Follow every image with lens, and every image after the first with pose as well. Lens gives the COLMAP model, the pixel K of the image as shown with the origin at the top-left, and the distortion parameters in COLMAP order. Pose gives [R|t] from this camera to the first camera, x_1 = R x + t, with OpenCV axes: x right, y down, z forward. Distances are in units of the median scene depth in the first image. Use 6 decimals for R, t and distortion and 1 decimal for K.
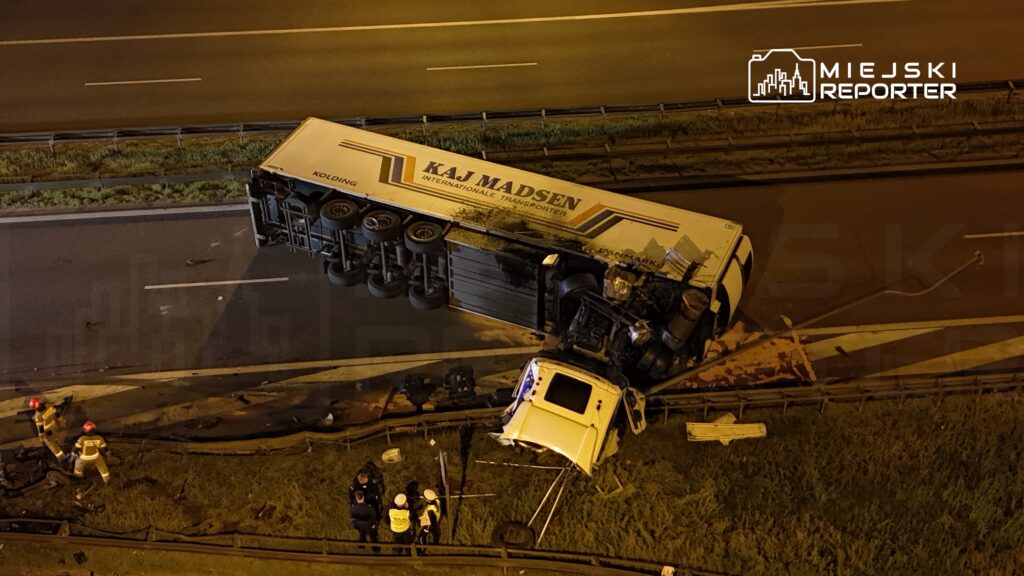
lens RADIAL K [[1215.9, 0, 512.0], [0, 1215.9, 288.0], [0, 0, 1]] dist [0.233693, -0.773589]
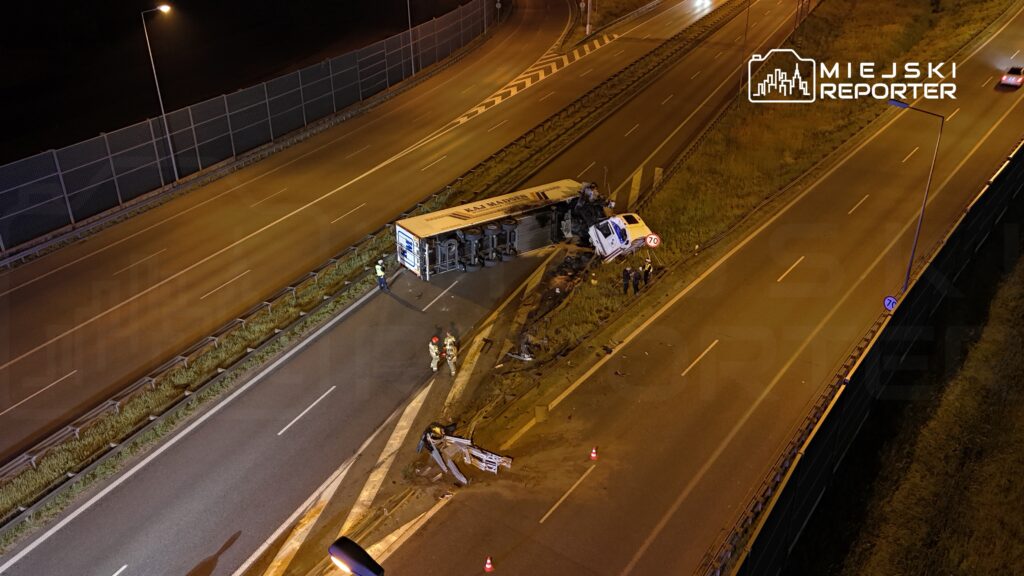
lens RADIAL K [[836.1, 0, 512.0], [0, 836.1, 288.0], [0, 0, 1]] dist [0.062373, -0.055517]
pose [[0.493660, -0.383896, 0.780336, -1.424805], [0.554846, 0.829977, 0.057307, -0.032225], [-0.669661, 0.404676, 0.622729, 0.113338]]
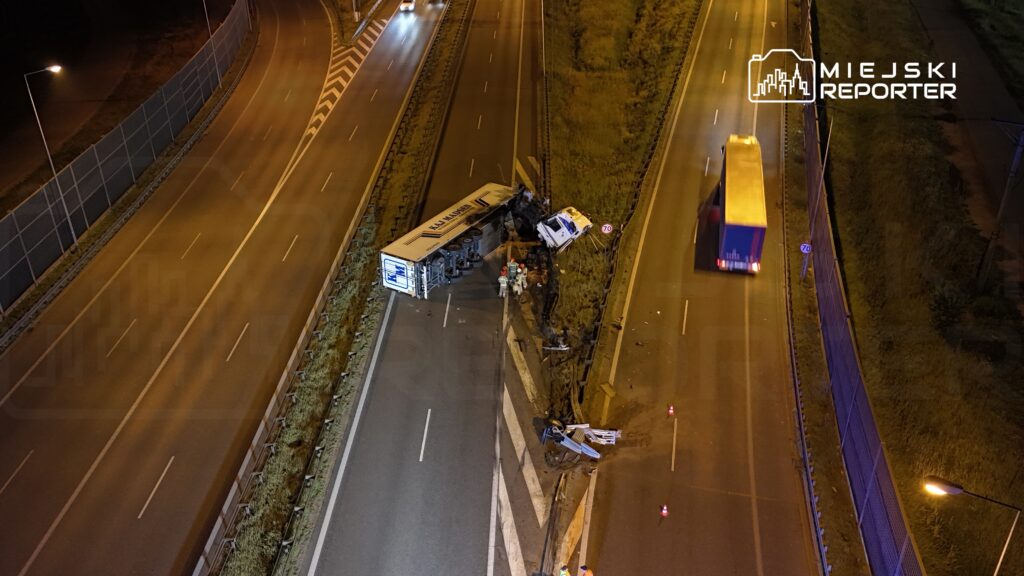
lens RADIAL K [[851.6, 0, 512.0], [0, 851.6, 288.0], [0, 0, 1]] dist [0.049753, -0.009423]
pose [[0.114667, -0.484348, 0.867329, -1.776074], [0.638677, 0.704672, 0.309077, -0.497602], [-0.760883, 0.518502, 0.390144, 0.362389]]
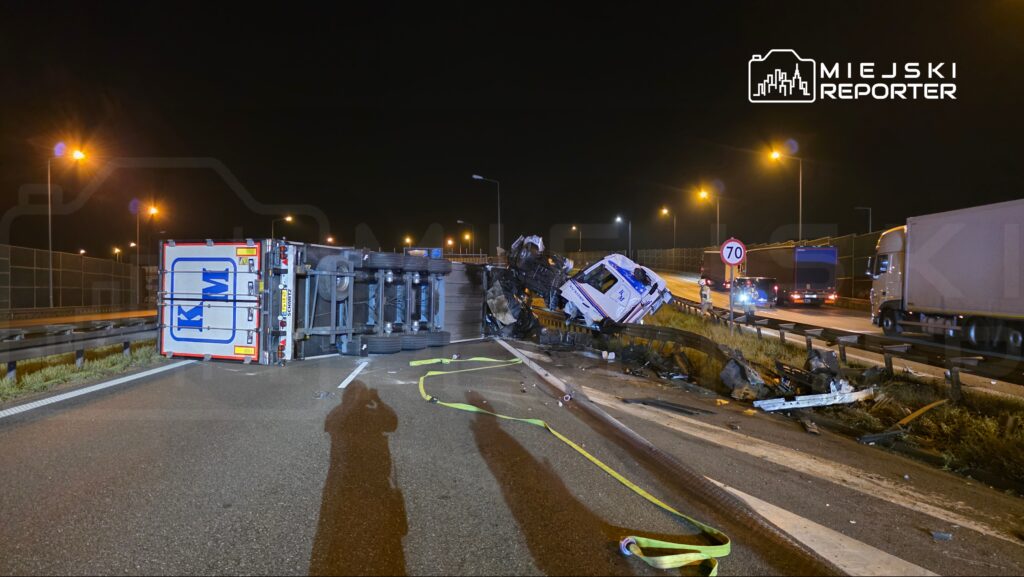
lens RADIAL K [[683.4, 0, 512.0], [0, 683.4, 288.5], [0, 0, 1]] dist [0.039394, -0.000698]
pose [[-0.019696, 0.011134, 0.999744, -0.715513], [0.637026, 0.770832, 0.003966, 0.015644], [-0.770591, 0.636941, -0.022275, 1.075979]]
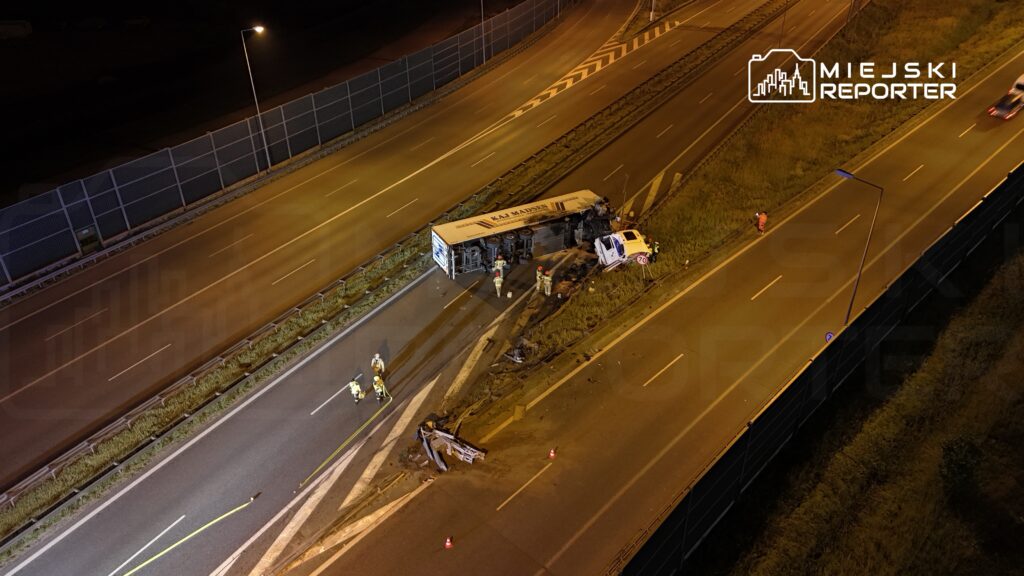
lens RADIAL K [[748.5, 0, 512.0], [0, 748.5, 288.0], [0, 0, 1]] dist [0.060790, -0.055835]
pose [[0.601067, -0.421385, 0.679082, -1.351466], [0.511864, 0.855535, 0.077818, -0.090500], [-0.613769, 0.300824, 0.729926, -0.127043]]
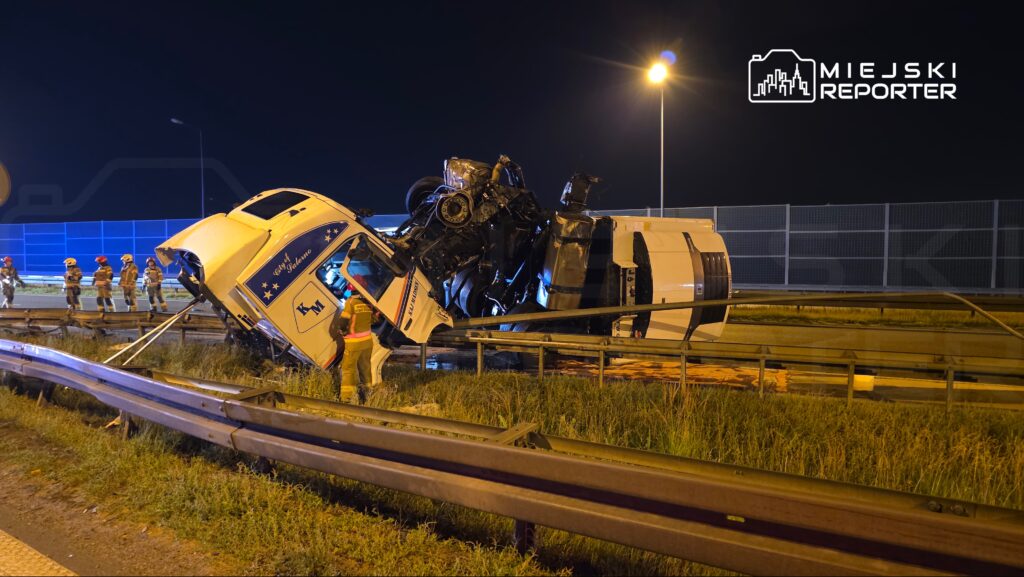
lens RADIAL K [[683.4, 0, 512.0], [0, 683.4, 288.5], [0, 0, 1]] dist [0.039394, -0.000698]
pose [[0.880825, 0.022015, -0.472929, 0.304086], [-0.306235, 0.788304, -0.533663, 0.256289], [0.361063, 0.614892, 0.701100, 0.769519]]
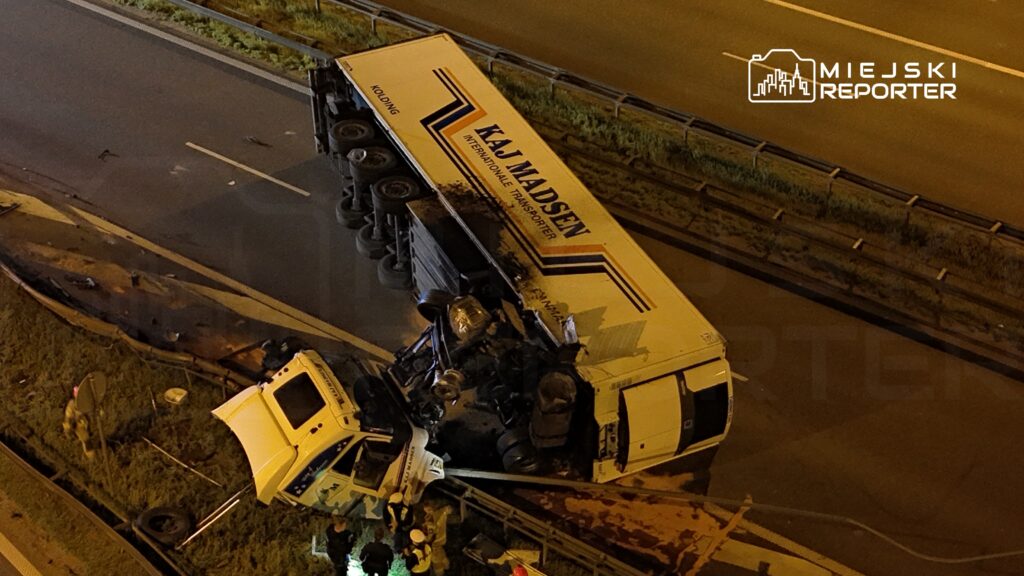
lens RADIAL K [[1758.4, 0, 512.0], [0, 1758.4, 288.0], [0, 0, 1]] dist [0.242892, -1.042135]
pose [[0.753446, 0.392853, -0.527243, 0.680253], [-0.420131, 0.904478, 0.073554, -0.113756], [0.505776, 0.166092, 0.846525, 0.082782]]
